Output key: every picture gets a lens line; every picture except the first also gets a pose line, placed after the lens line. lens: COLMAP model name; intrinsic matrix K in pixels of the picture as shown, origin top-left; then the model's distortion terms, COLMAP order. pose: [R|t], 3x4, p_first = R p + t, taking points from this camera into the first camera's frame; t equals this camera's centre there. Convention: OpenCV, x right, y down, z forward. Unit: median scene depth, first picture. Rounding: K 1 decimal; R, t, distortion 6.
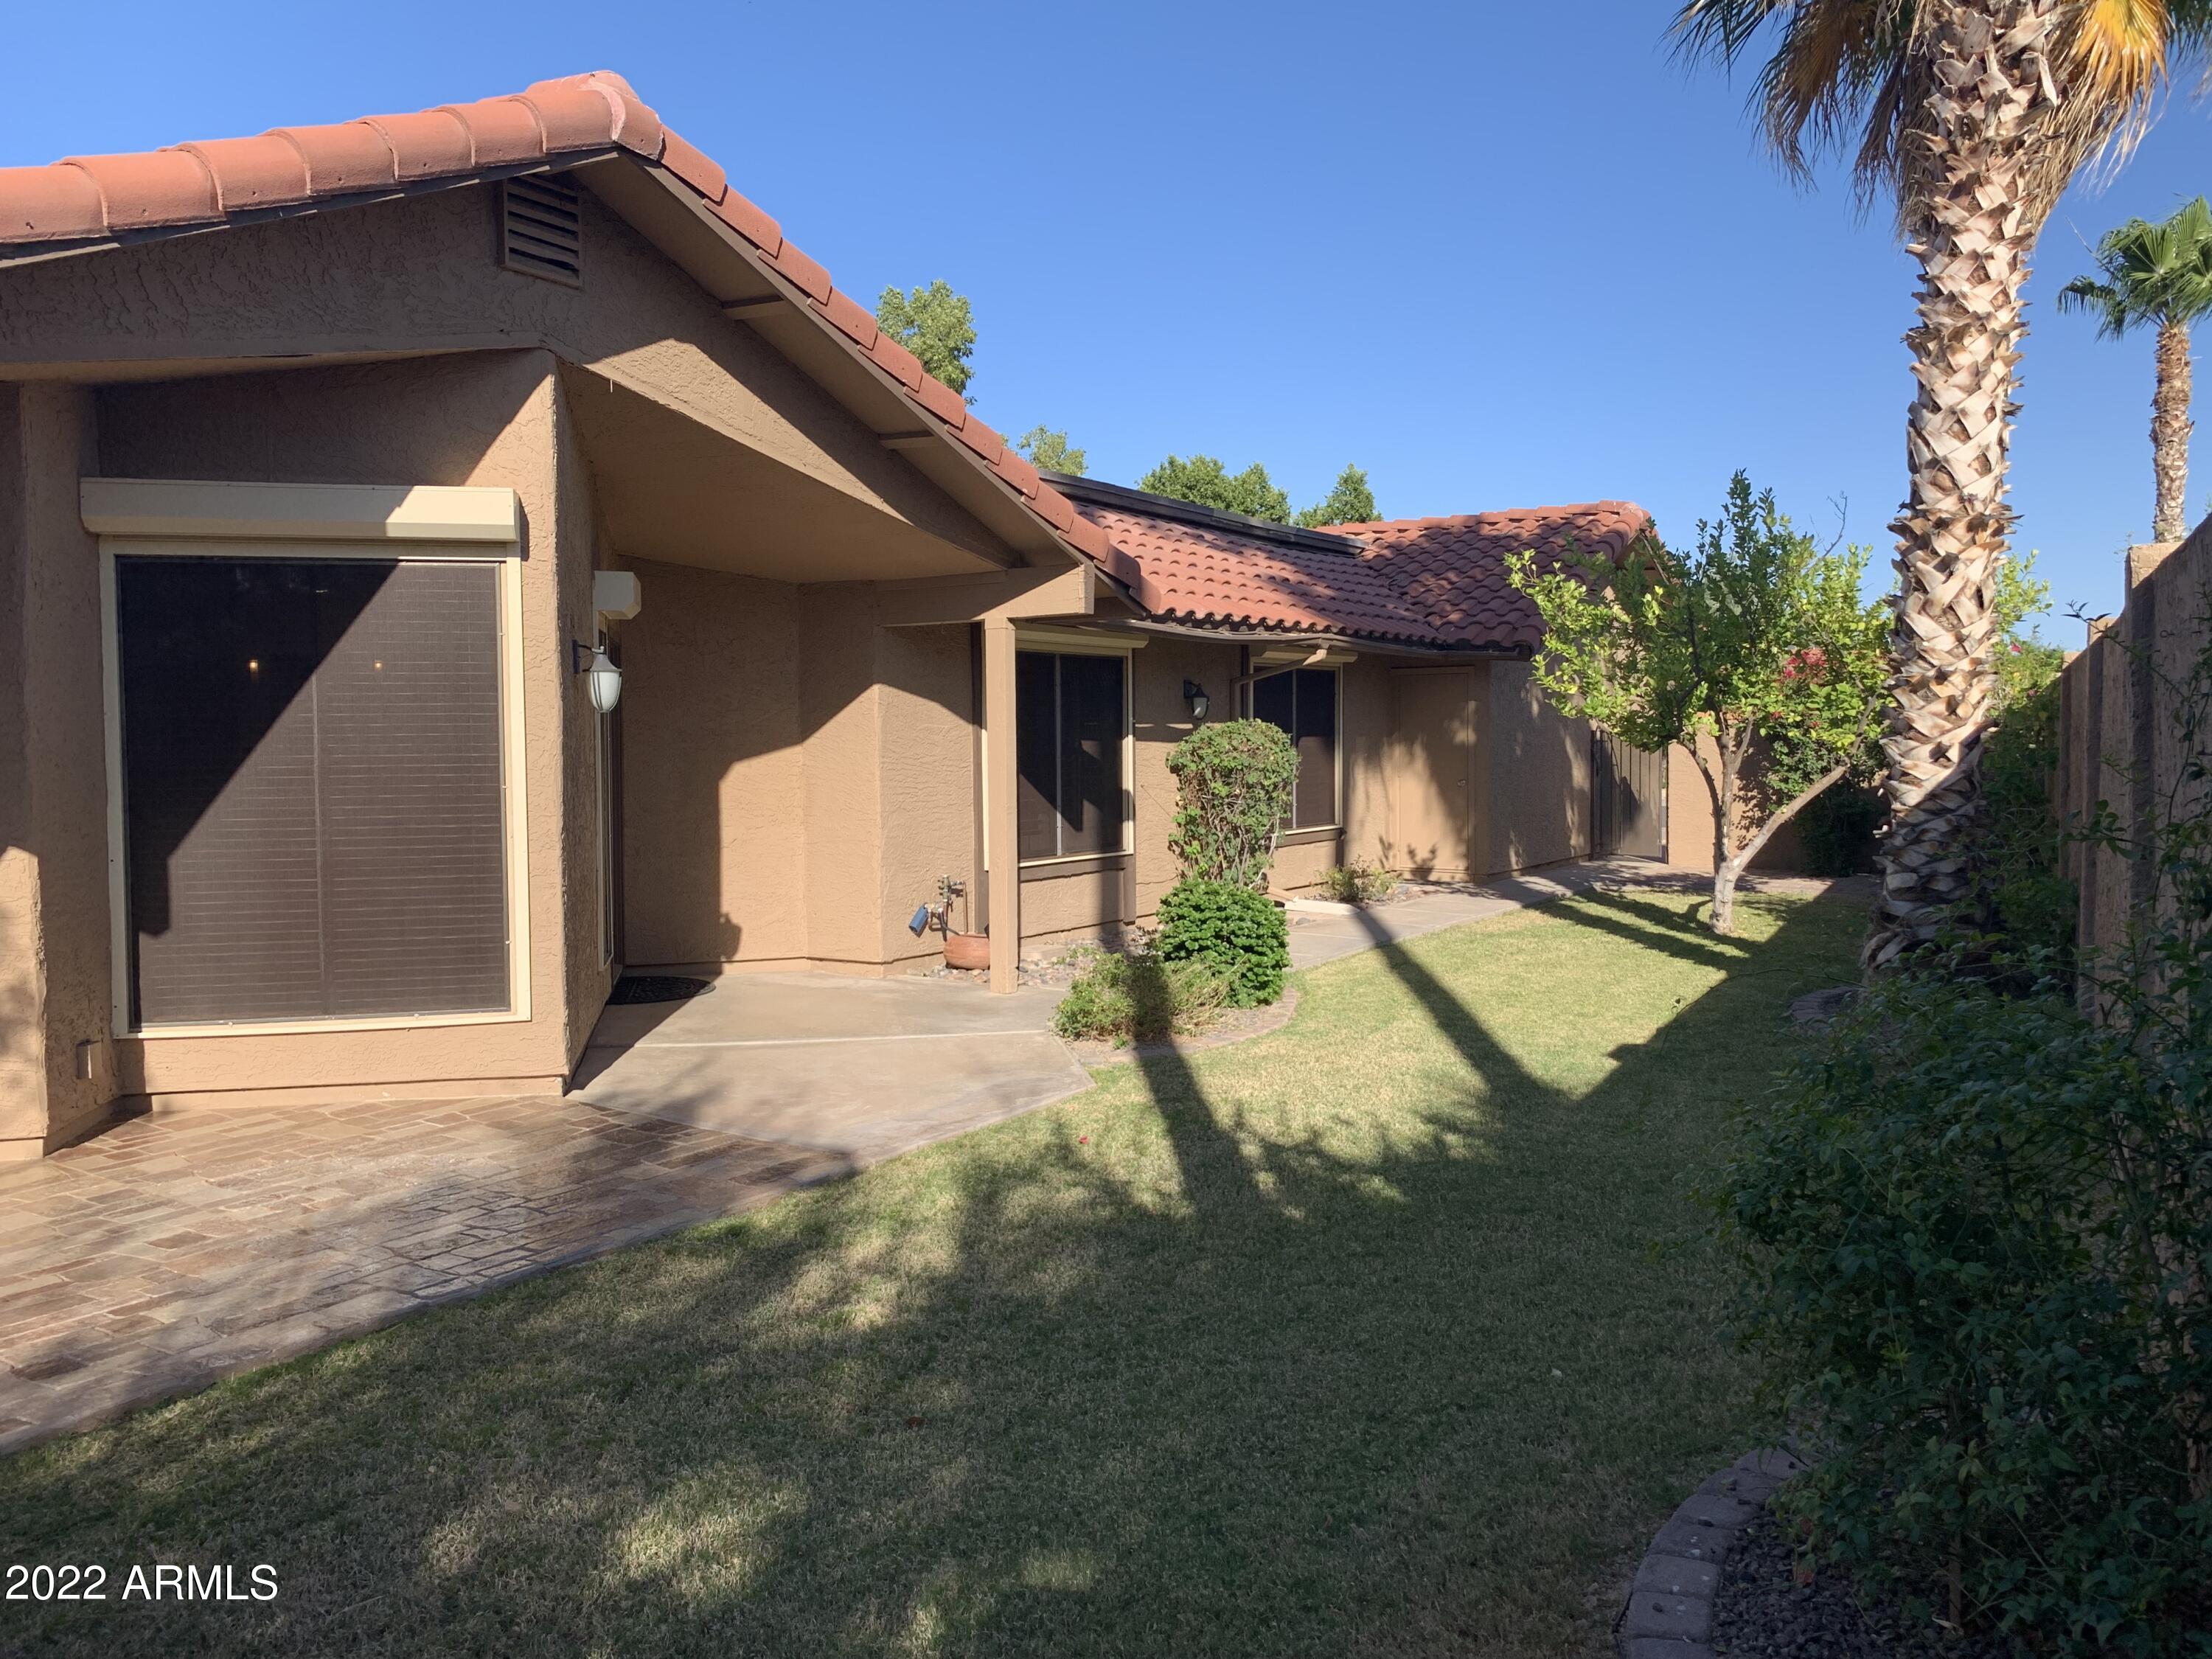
lens RADIAL K [[1676.8, 0, 1106.0], [0, 1676.8, 829.5], [0, 0, 1]] dist [0.063322, -0.102688]
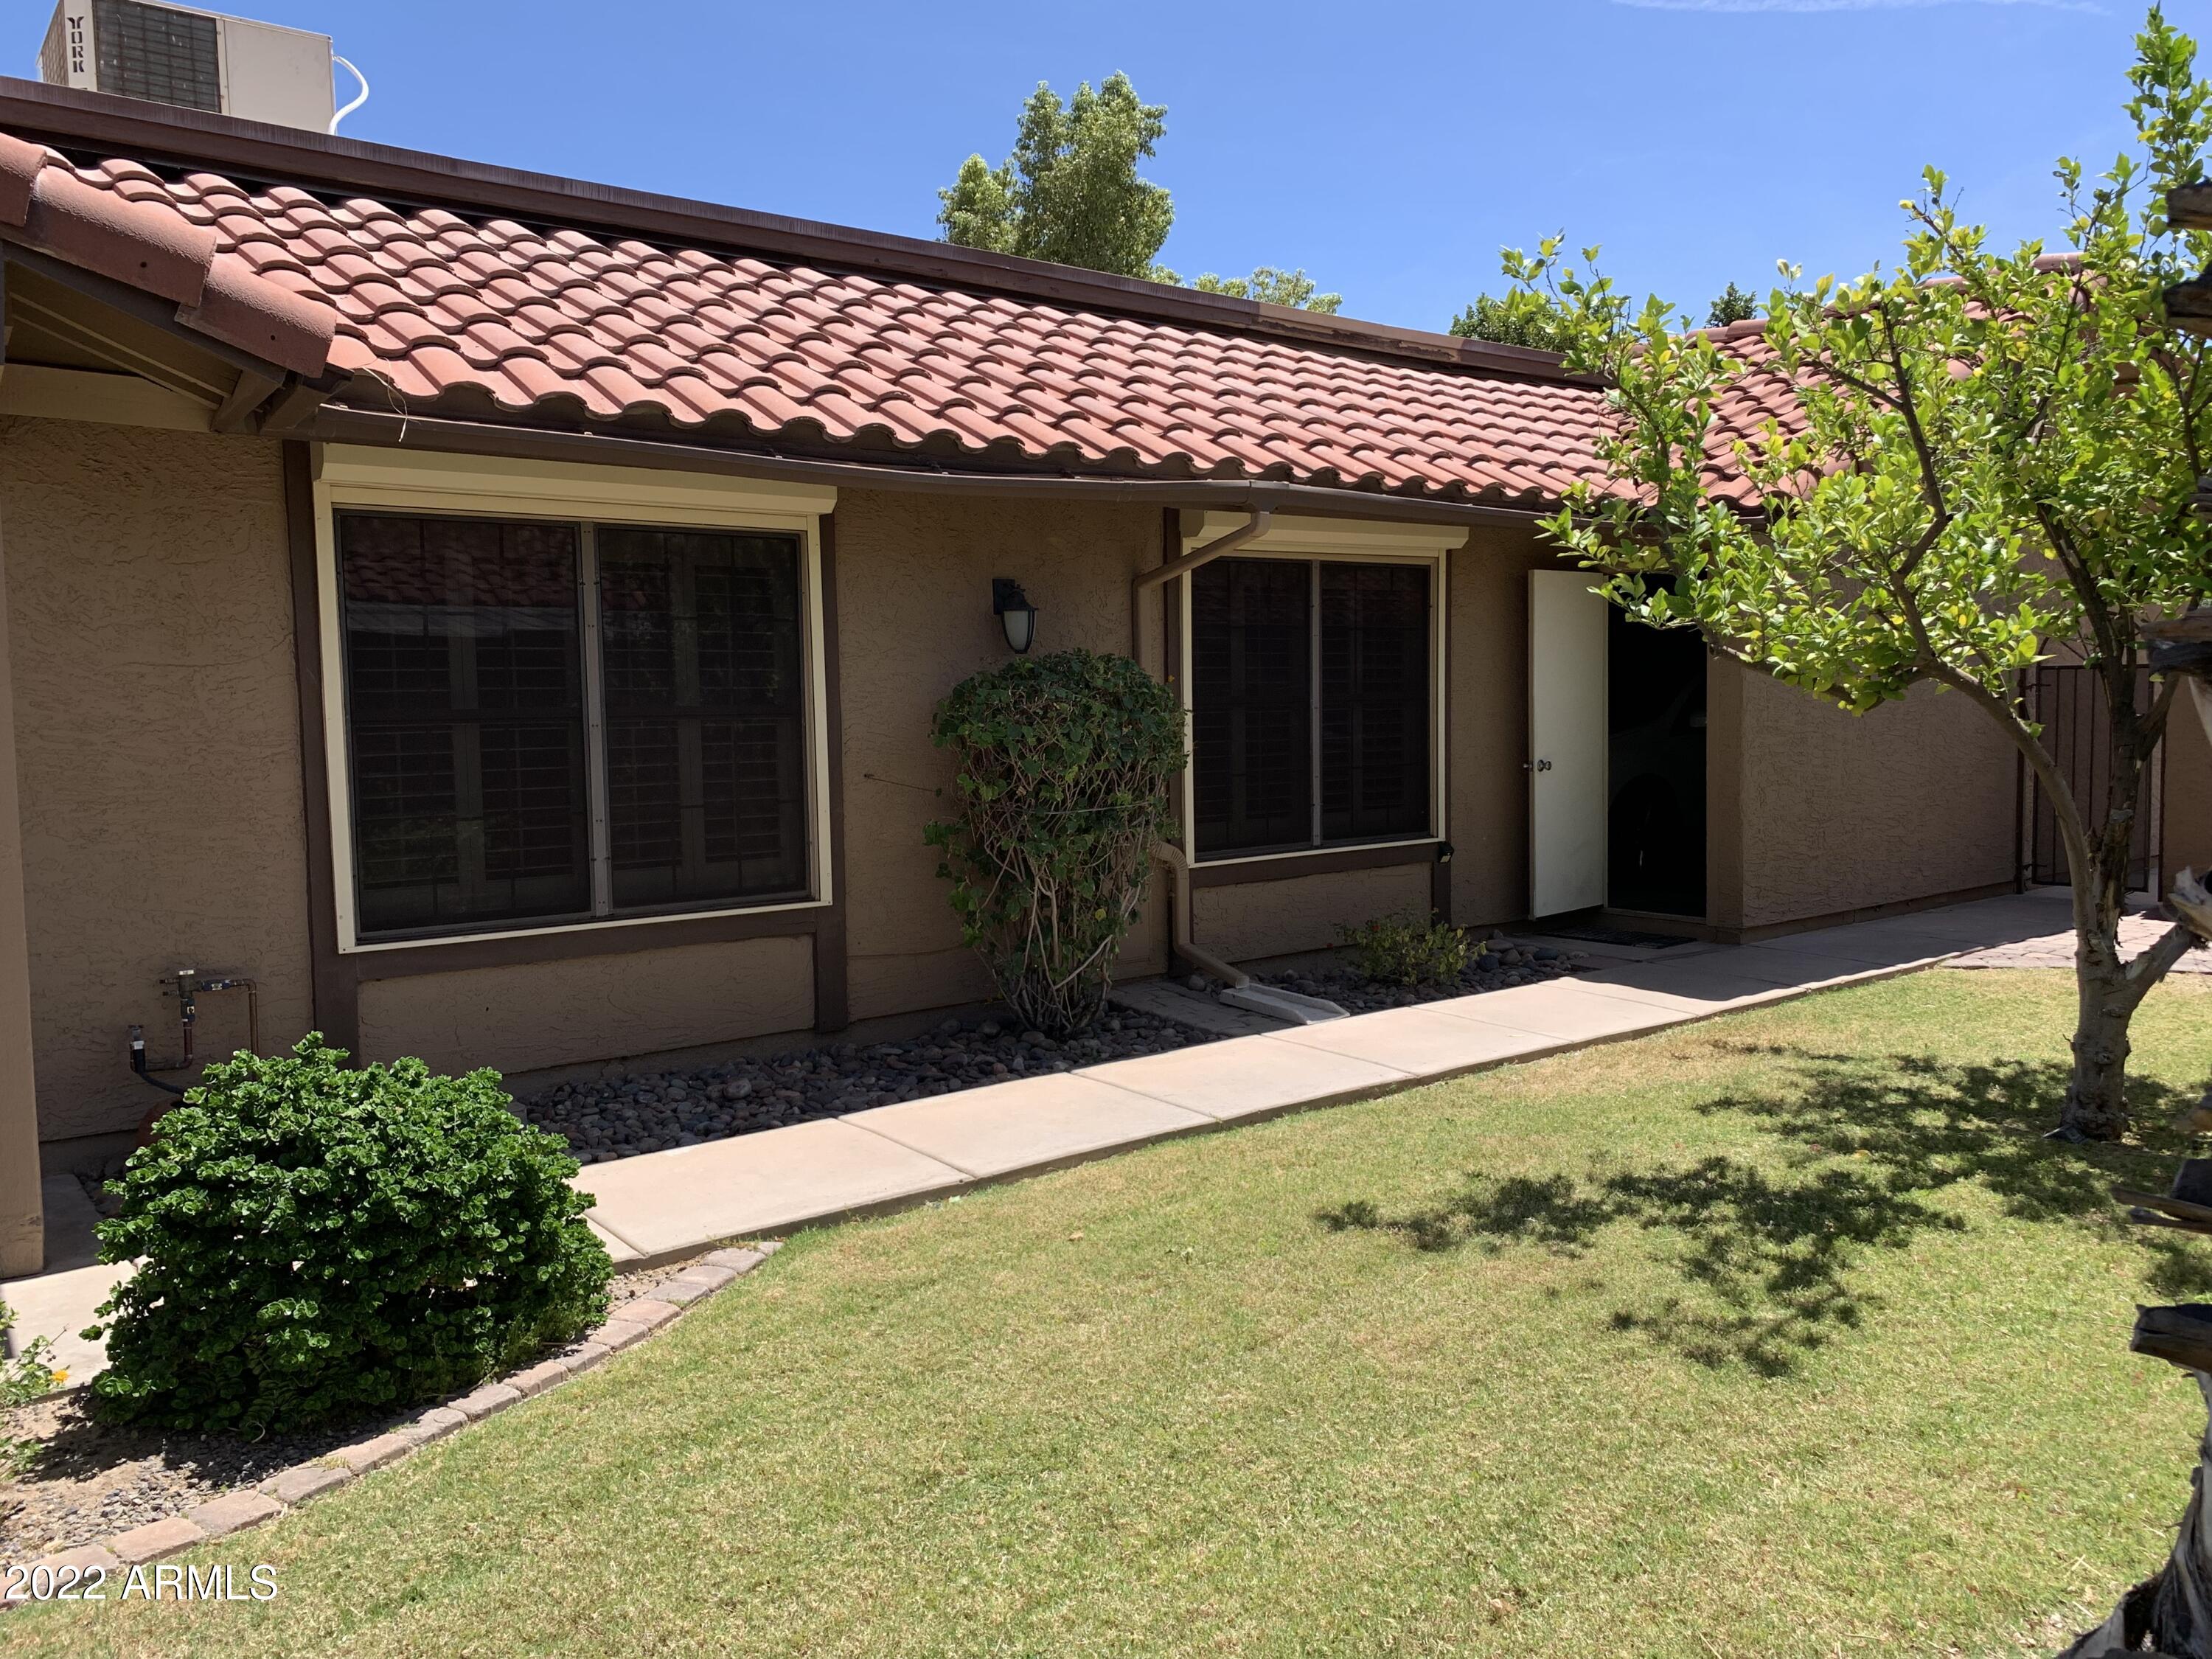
lens RADIAL K [[1689.0, 0, 1106.0], [0, 1689.0, 829.5], [0, 0, 1]] dist [0.001777, -0.000752]
pose [[0.946190, 0.009632, -0.323468, 0.150829], [0.000211, 0.999538, 0.030383, -0.014421], [0.323611, -0.028817, 0.945751, 0.293212]]
